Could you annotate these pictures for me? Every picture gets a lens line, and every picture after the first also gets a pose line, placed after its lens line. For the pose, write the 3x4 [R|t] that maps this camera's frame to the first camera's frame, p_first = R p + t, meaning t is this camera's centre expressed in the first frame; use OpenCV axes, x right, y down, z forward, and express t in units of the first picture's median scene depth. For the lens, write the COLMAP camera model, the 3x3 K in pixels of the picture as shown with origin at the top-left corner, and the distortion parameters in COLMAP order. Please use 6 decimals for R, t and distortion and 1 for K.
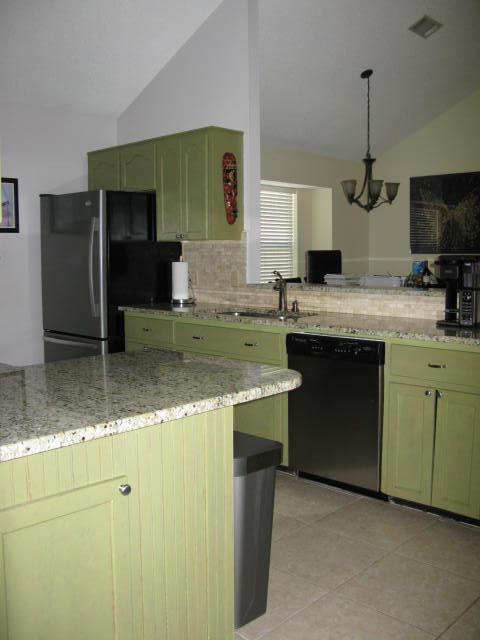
lens RADIAL K [[644.5, 0, 240.0], [0, 644.5, 320.0], [0, 0, 1]] dist [-0.225382, 0.293836]
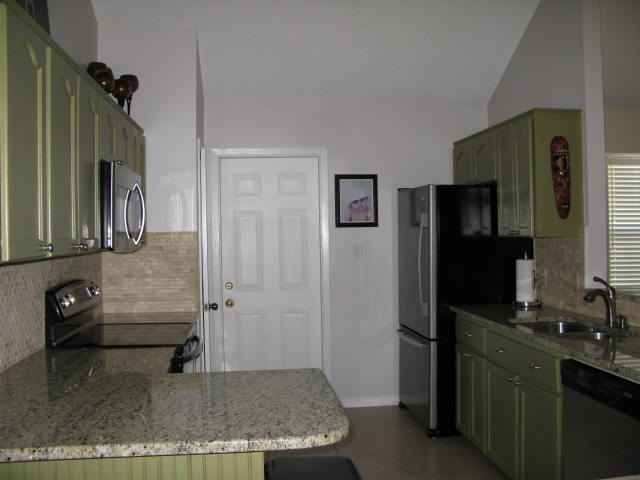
lens RADIAL K [[644.5, 0, 320.0], [0, 644.5, 240.0], [0, 0, 1]] dist [-0.225382, 0.293836]
pose [[0.769504, 0.000223, -0.638641, 0.265988], [-0.054138, 0.996423, -0.064884, -0.047825], [0.636343, 0.084503, 0.766764, 0.147552]]
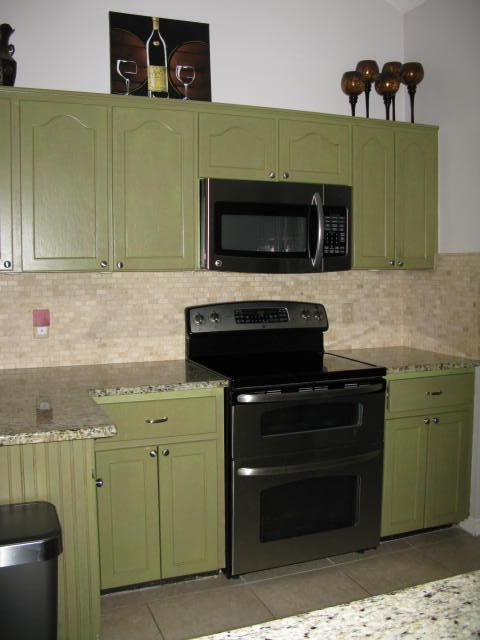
lens RADIAL K [[644.5, 0, 240.0], [0, 644.5, 320.0], [0, 0, 1]] dist [-0.225382, 0.293836]
pose [[-0.420049, 0.079655, -0.903999, 0.257862], [-0.088460, 0.987803, 0.128143, -0.102515], [0.903180, 0.133794, -0.407880, 0.799559]]
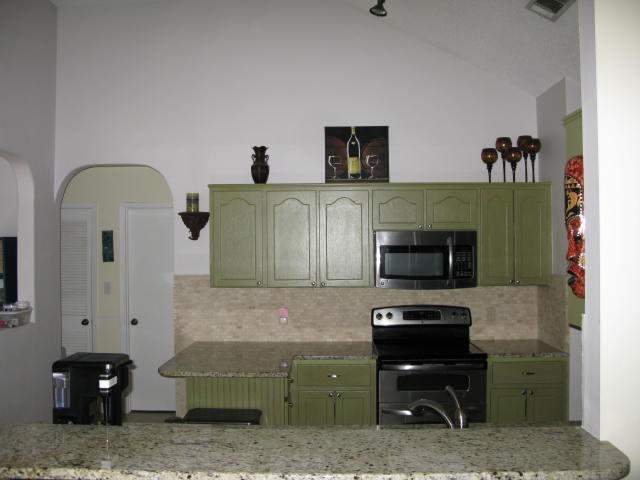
lens RADIAL K [[644.5, 0, 320.0], [0, 644.5, 240.0], [0, 0, 1]] dist [-0.225382, 0.293836]
pose [[-0.743103, 0.001662, -0.669175, 0.452363], [-0.061232, 0.995633, 0.070469, -0.210163], [0.666369, 0.093341, -0.739756, 1.202272]]
